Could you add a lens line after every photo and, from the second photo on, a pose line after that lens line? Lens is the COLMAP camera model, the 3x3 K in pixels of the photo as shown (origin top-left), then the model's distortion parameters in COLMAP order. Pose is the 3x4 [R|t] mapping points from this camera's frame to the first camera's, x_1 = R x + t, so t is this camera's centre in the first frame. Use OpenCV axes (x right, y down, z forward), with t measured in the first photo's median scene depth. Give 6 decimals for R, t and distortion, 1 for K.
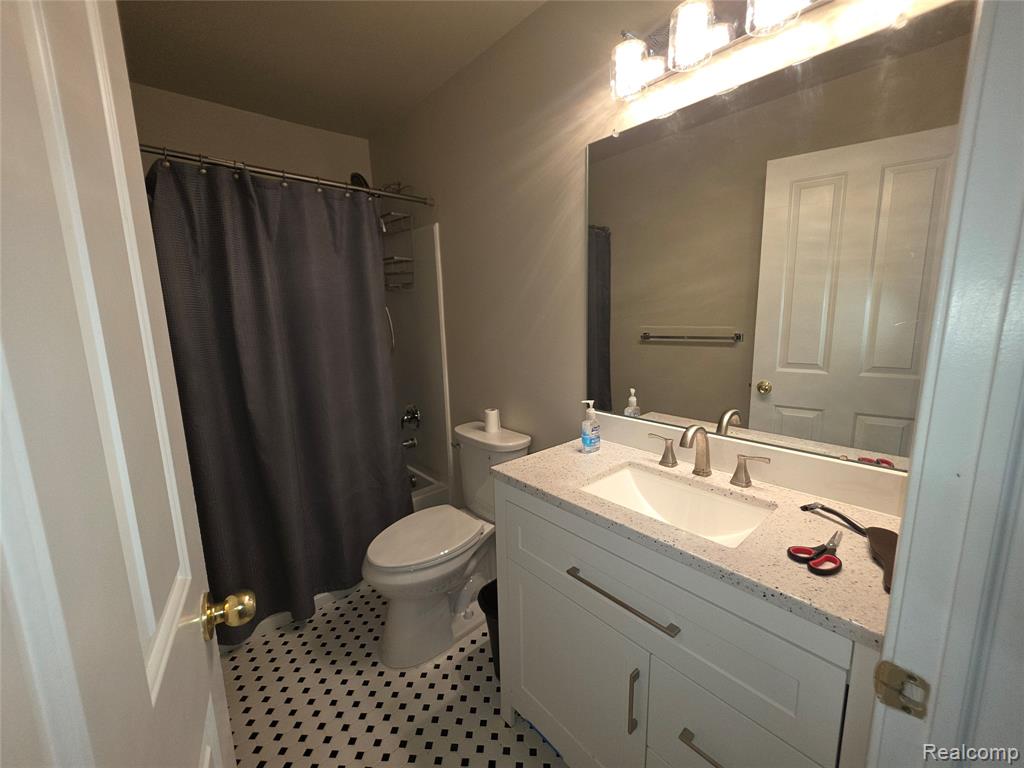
lens RADIAL K [[410.0, 0, 509.6], [0, 410.0, 381.4], [0, 0, 1]] dist [0.000410, 0.000306]
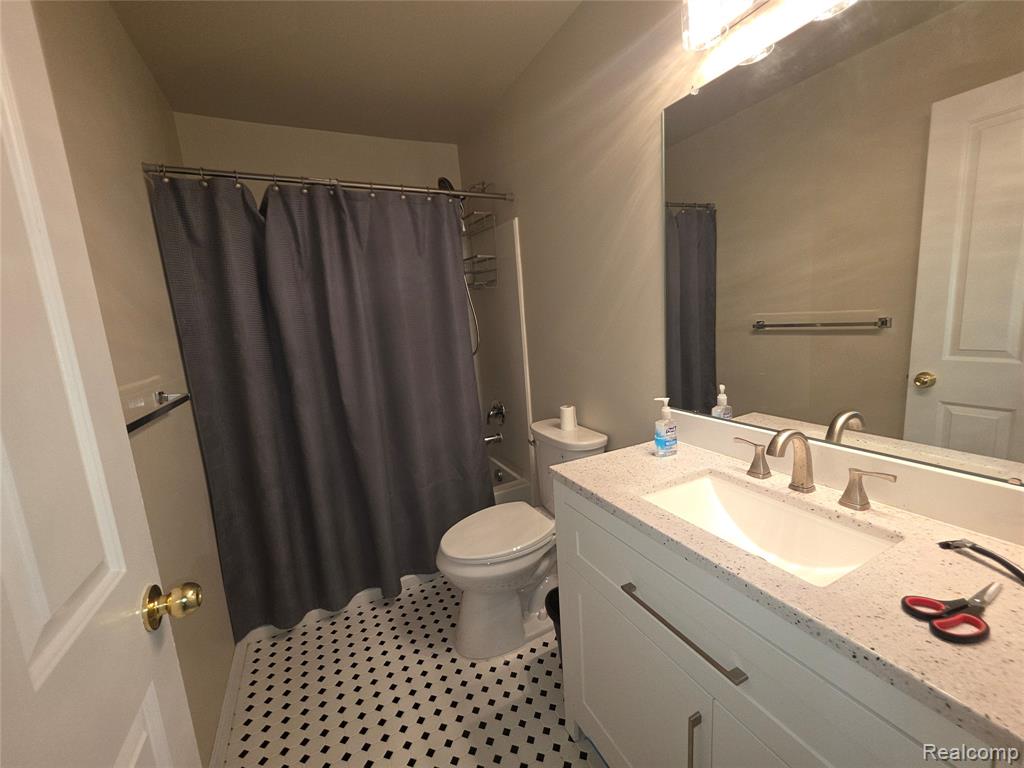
lens RADIAL K [[410.0, 0, 509.6], [0, 410.0, 381.4], [0, 0, 1]] dist [0.000410, 0.000306]
pose [[0.966041, 0.001973, -0.258379, 0.089895], [0.000147, 0.999966, 0.008186, 0.003115], [0.258387, -0.007945, 0.966009, 0.047347]]
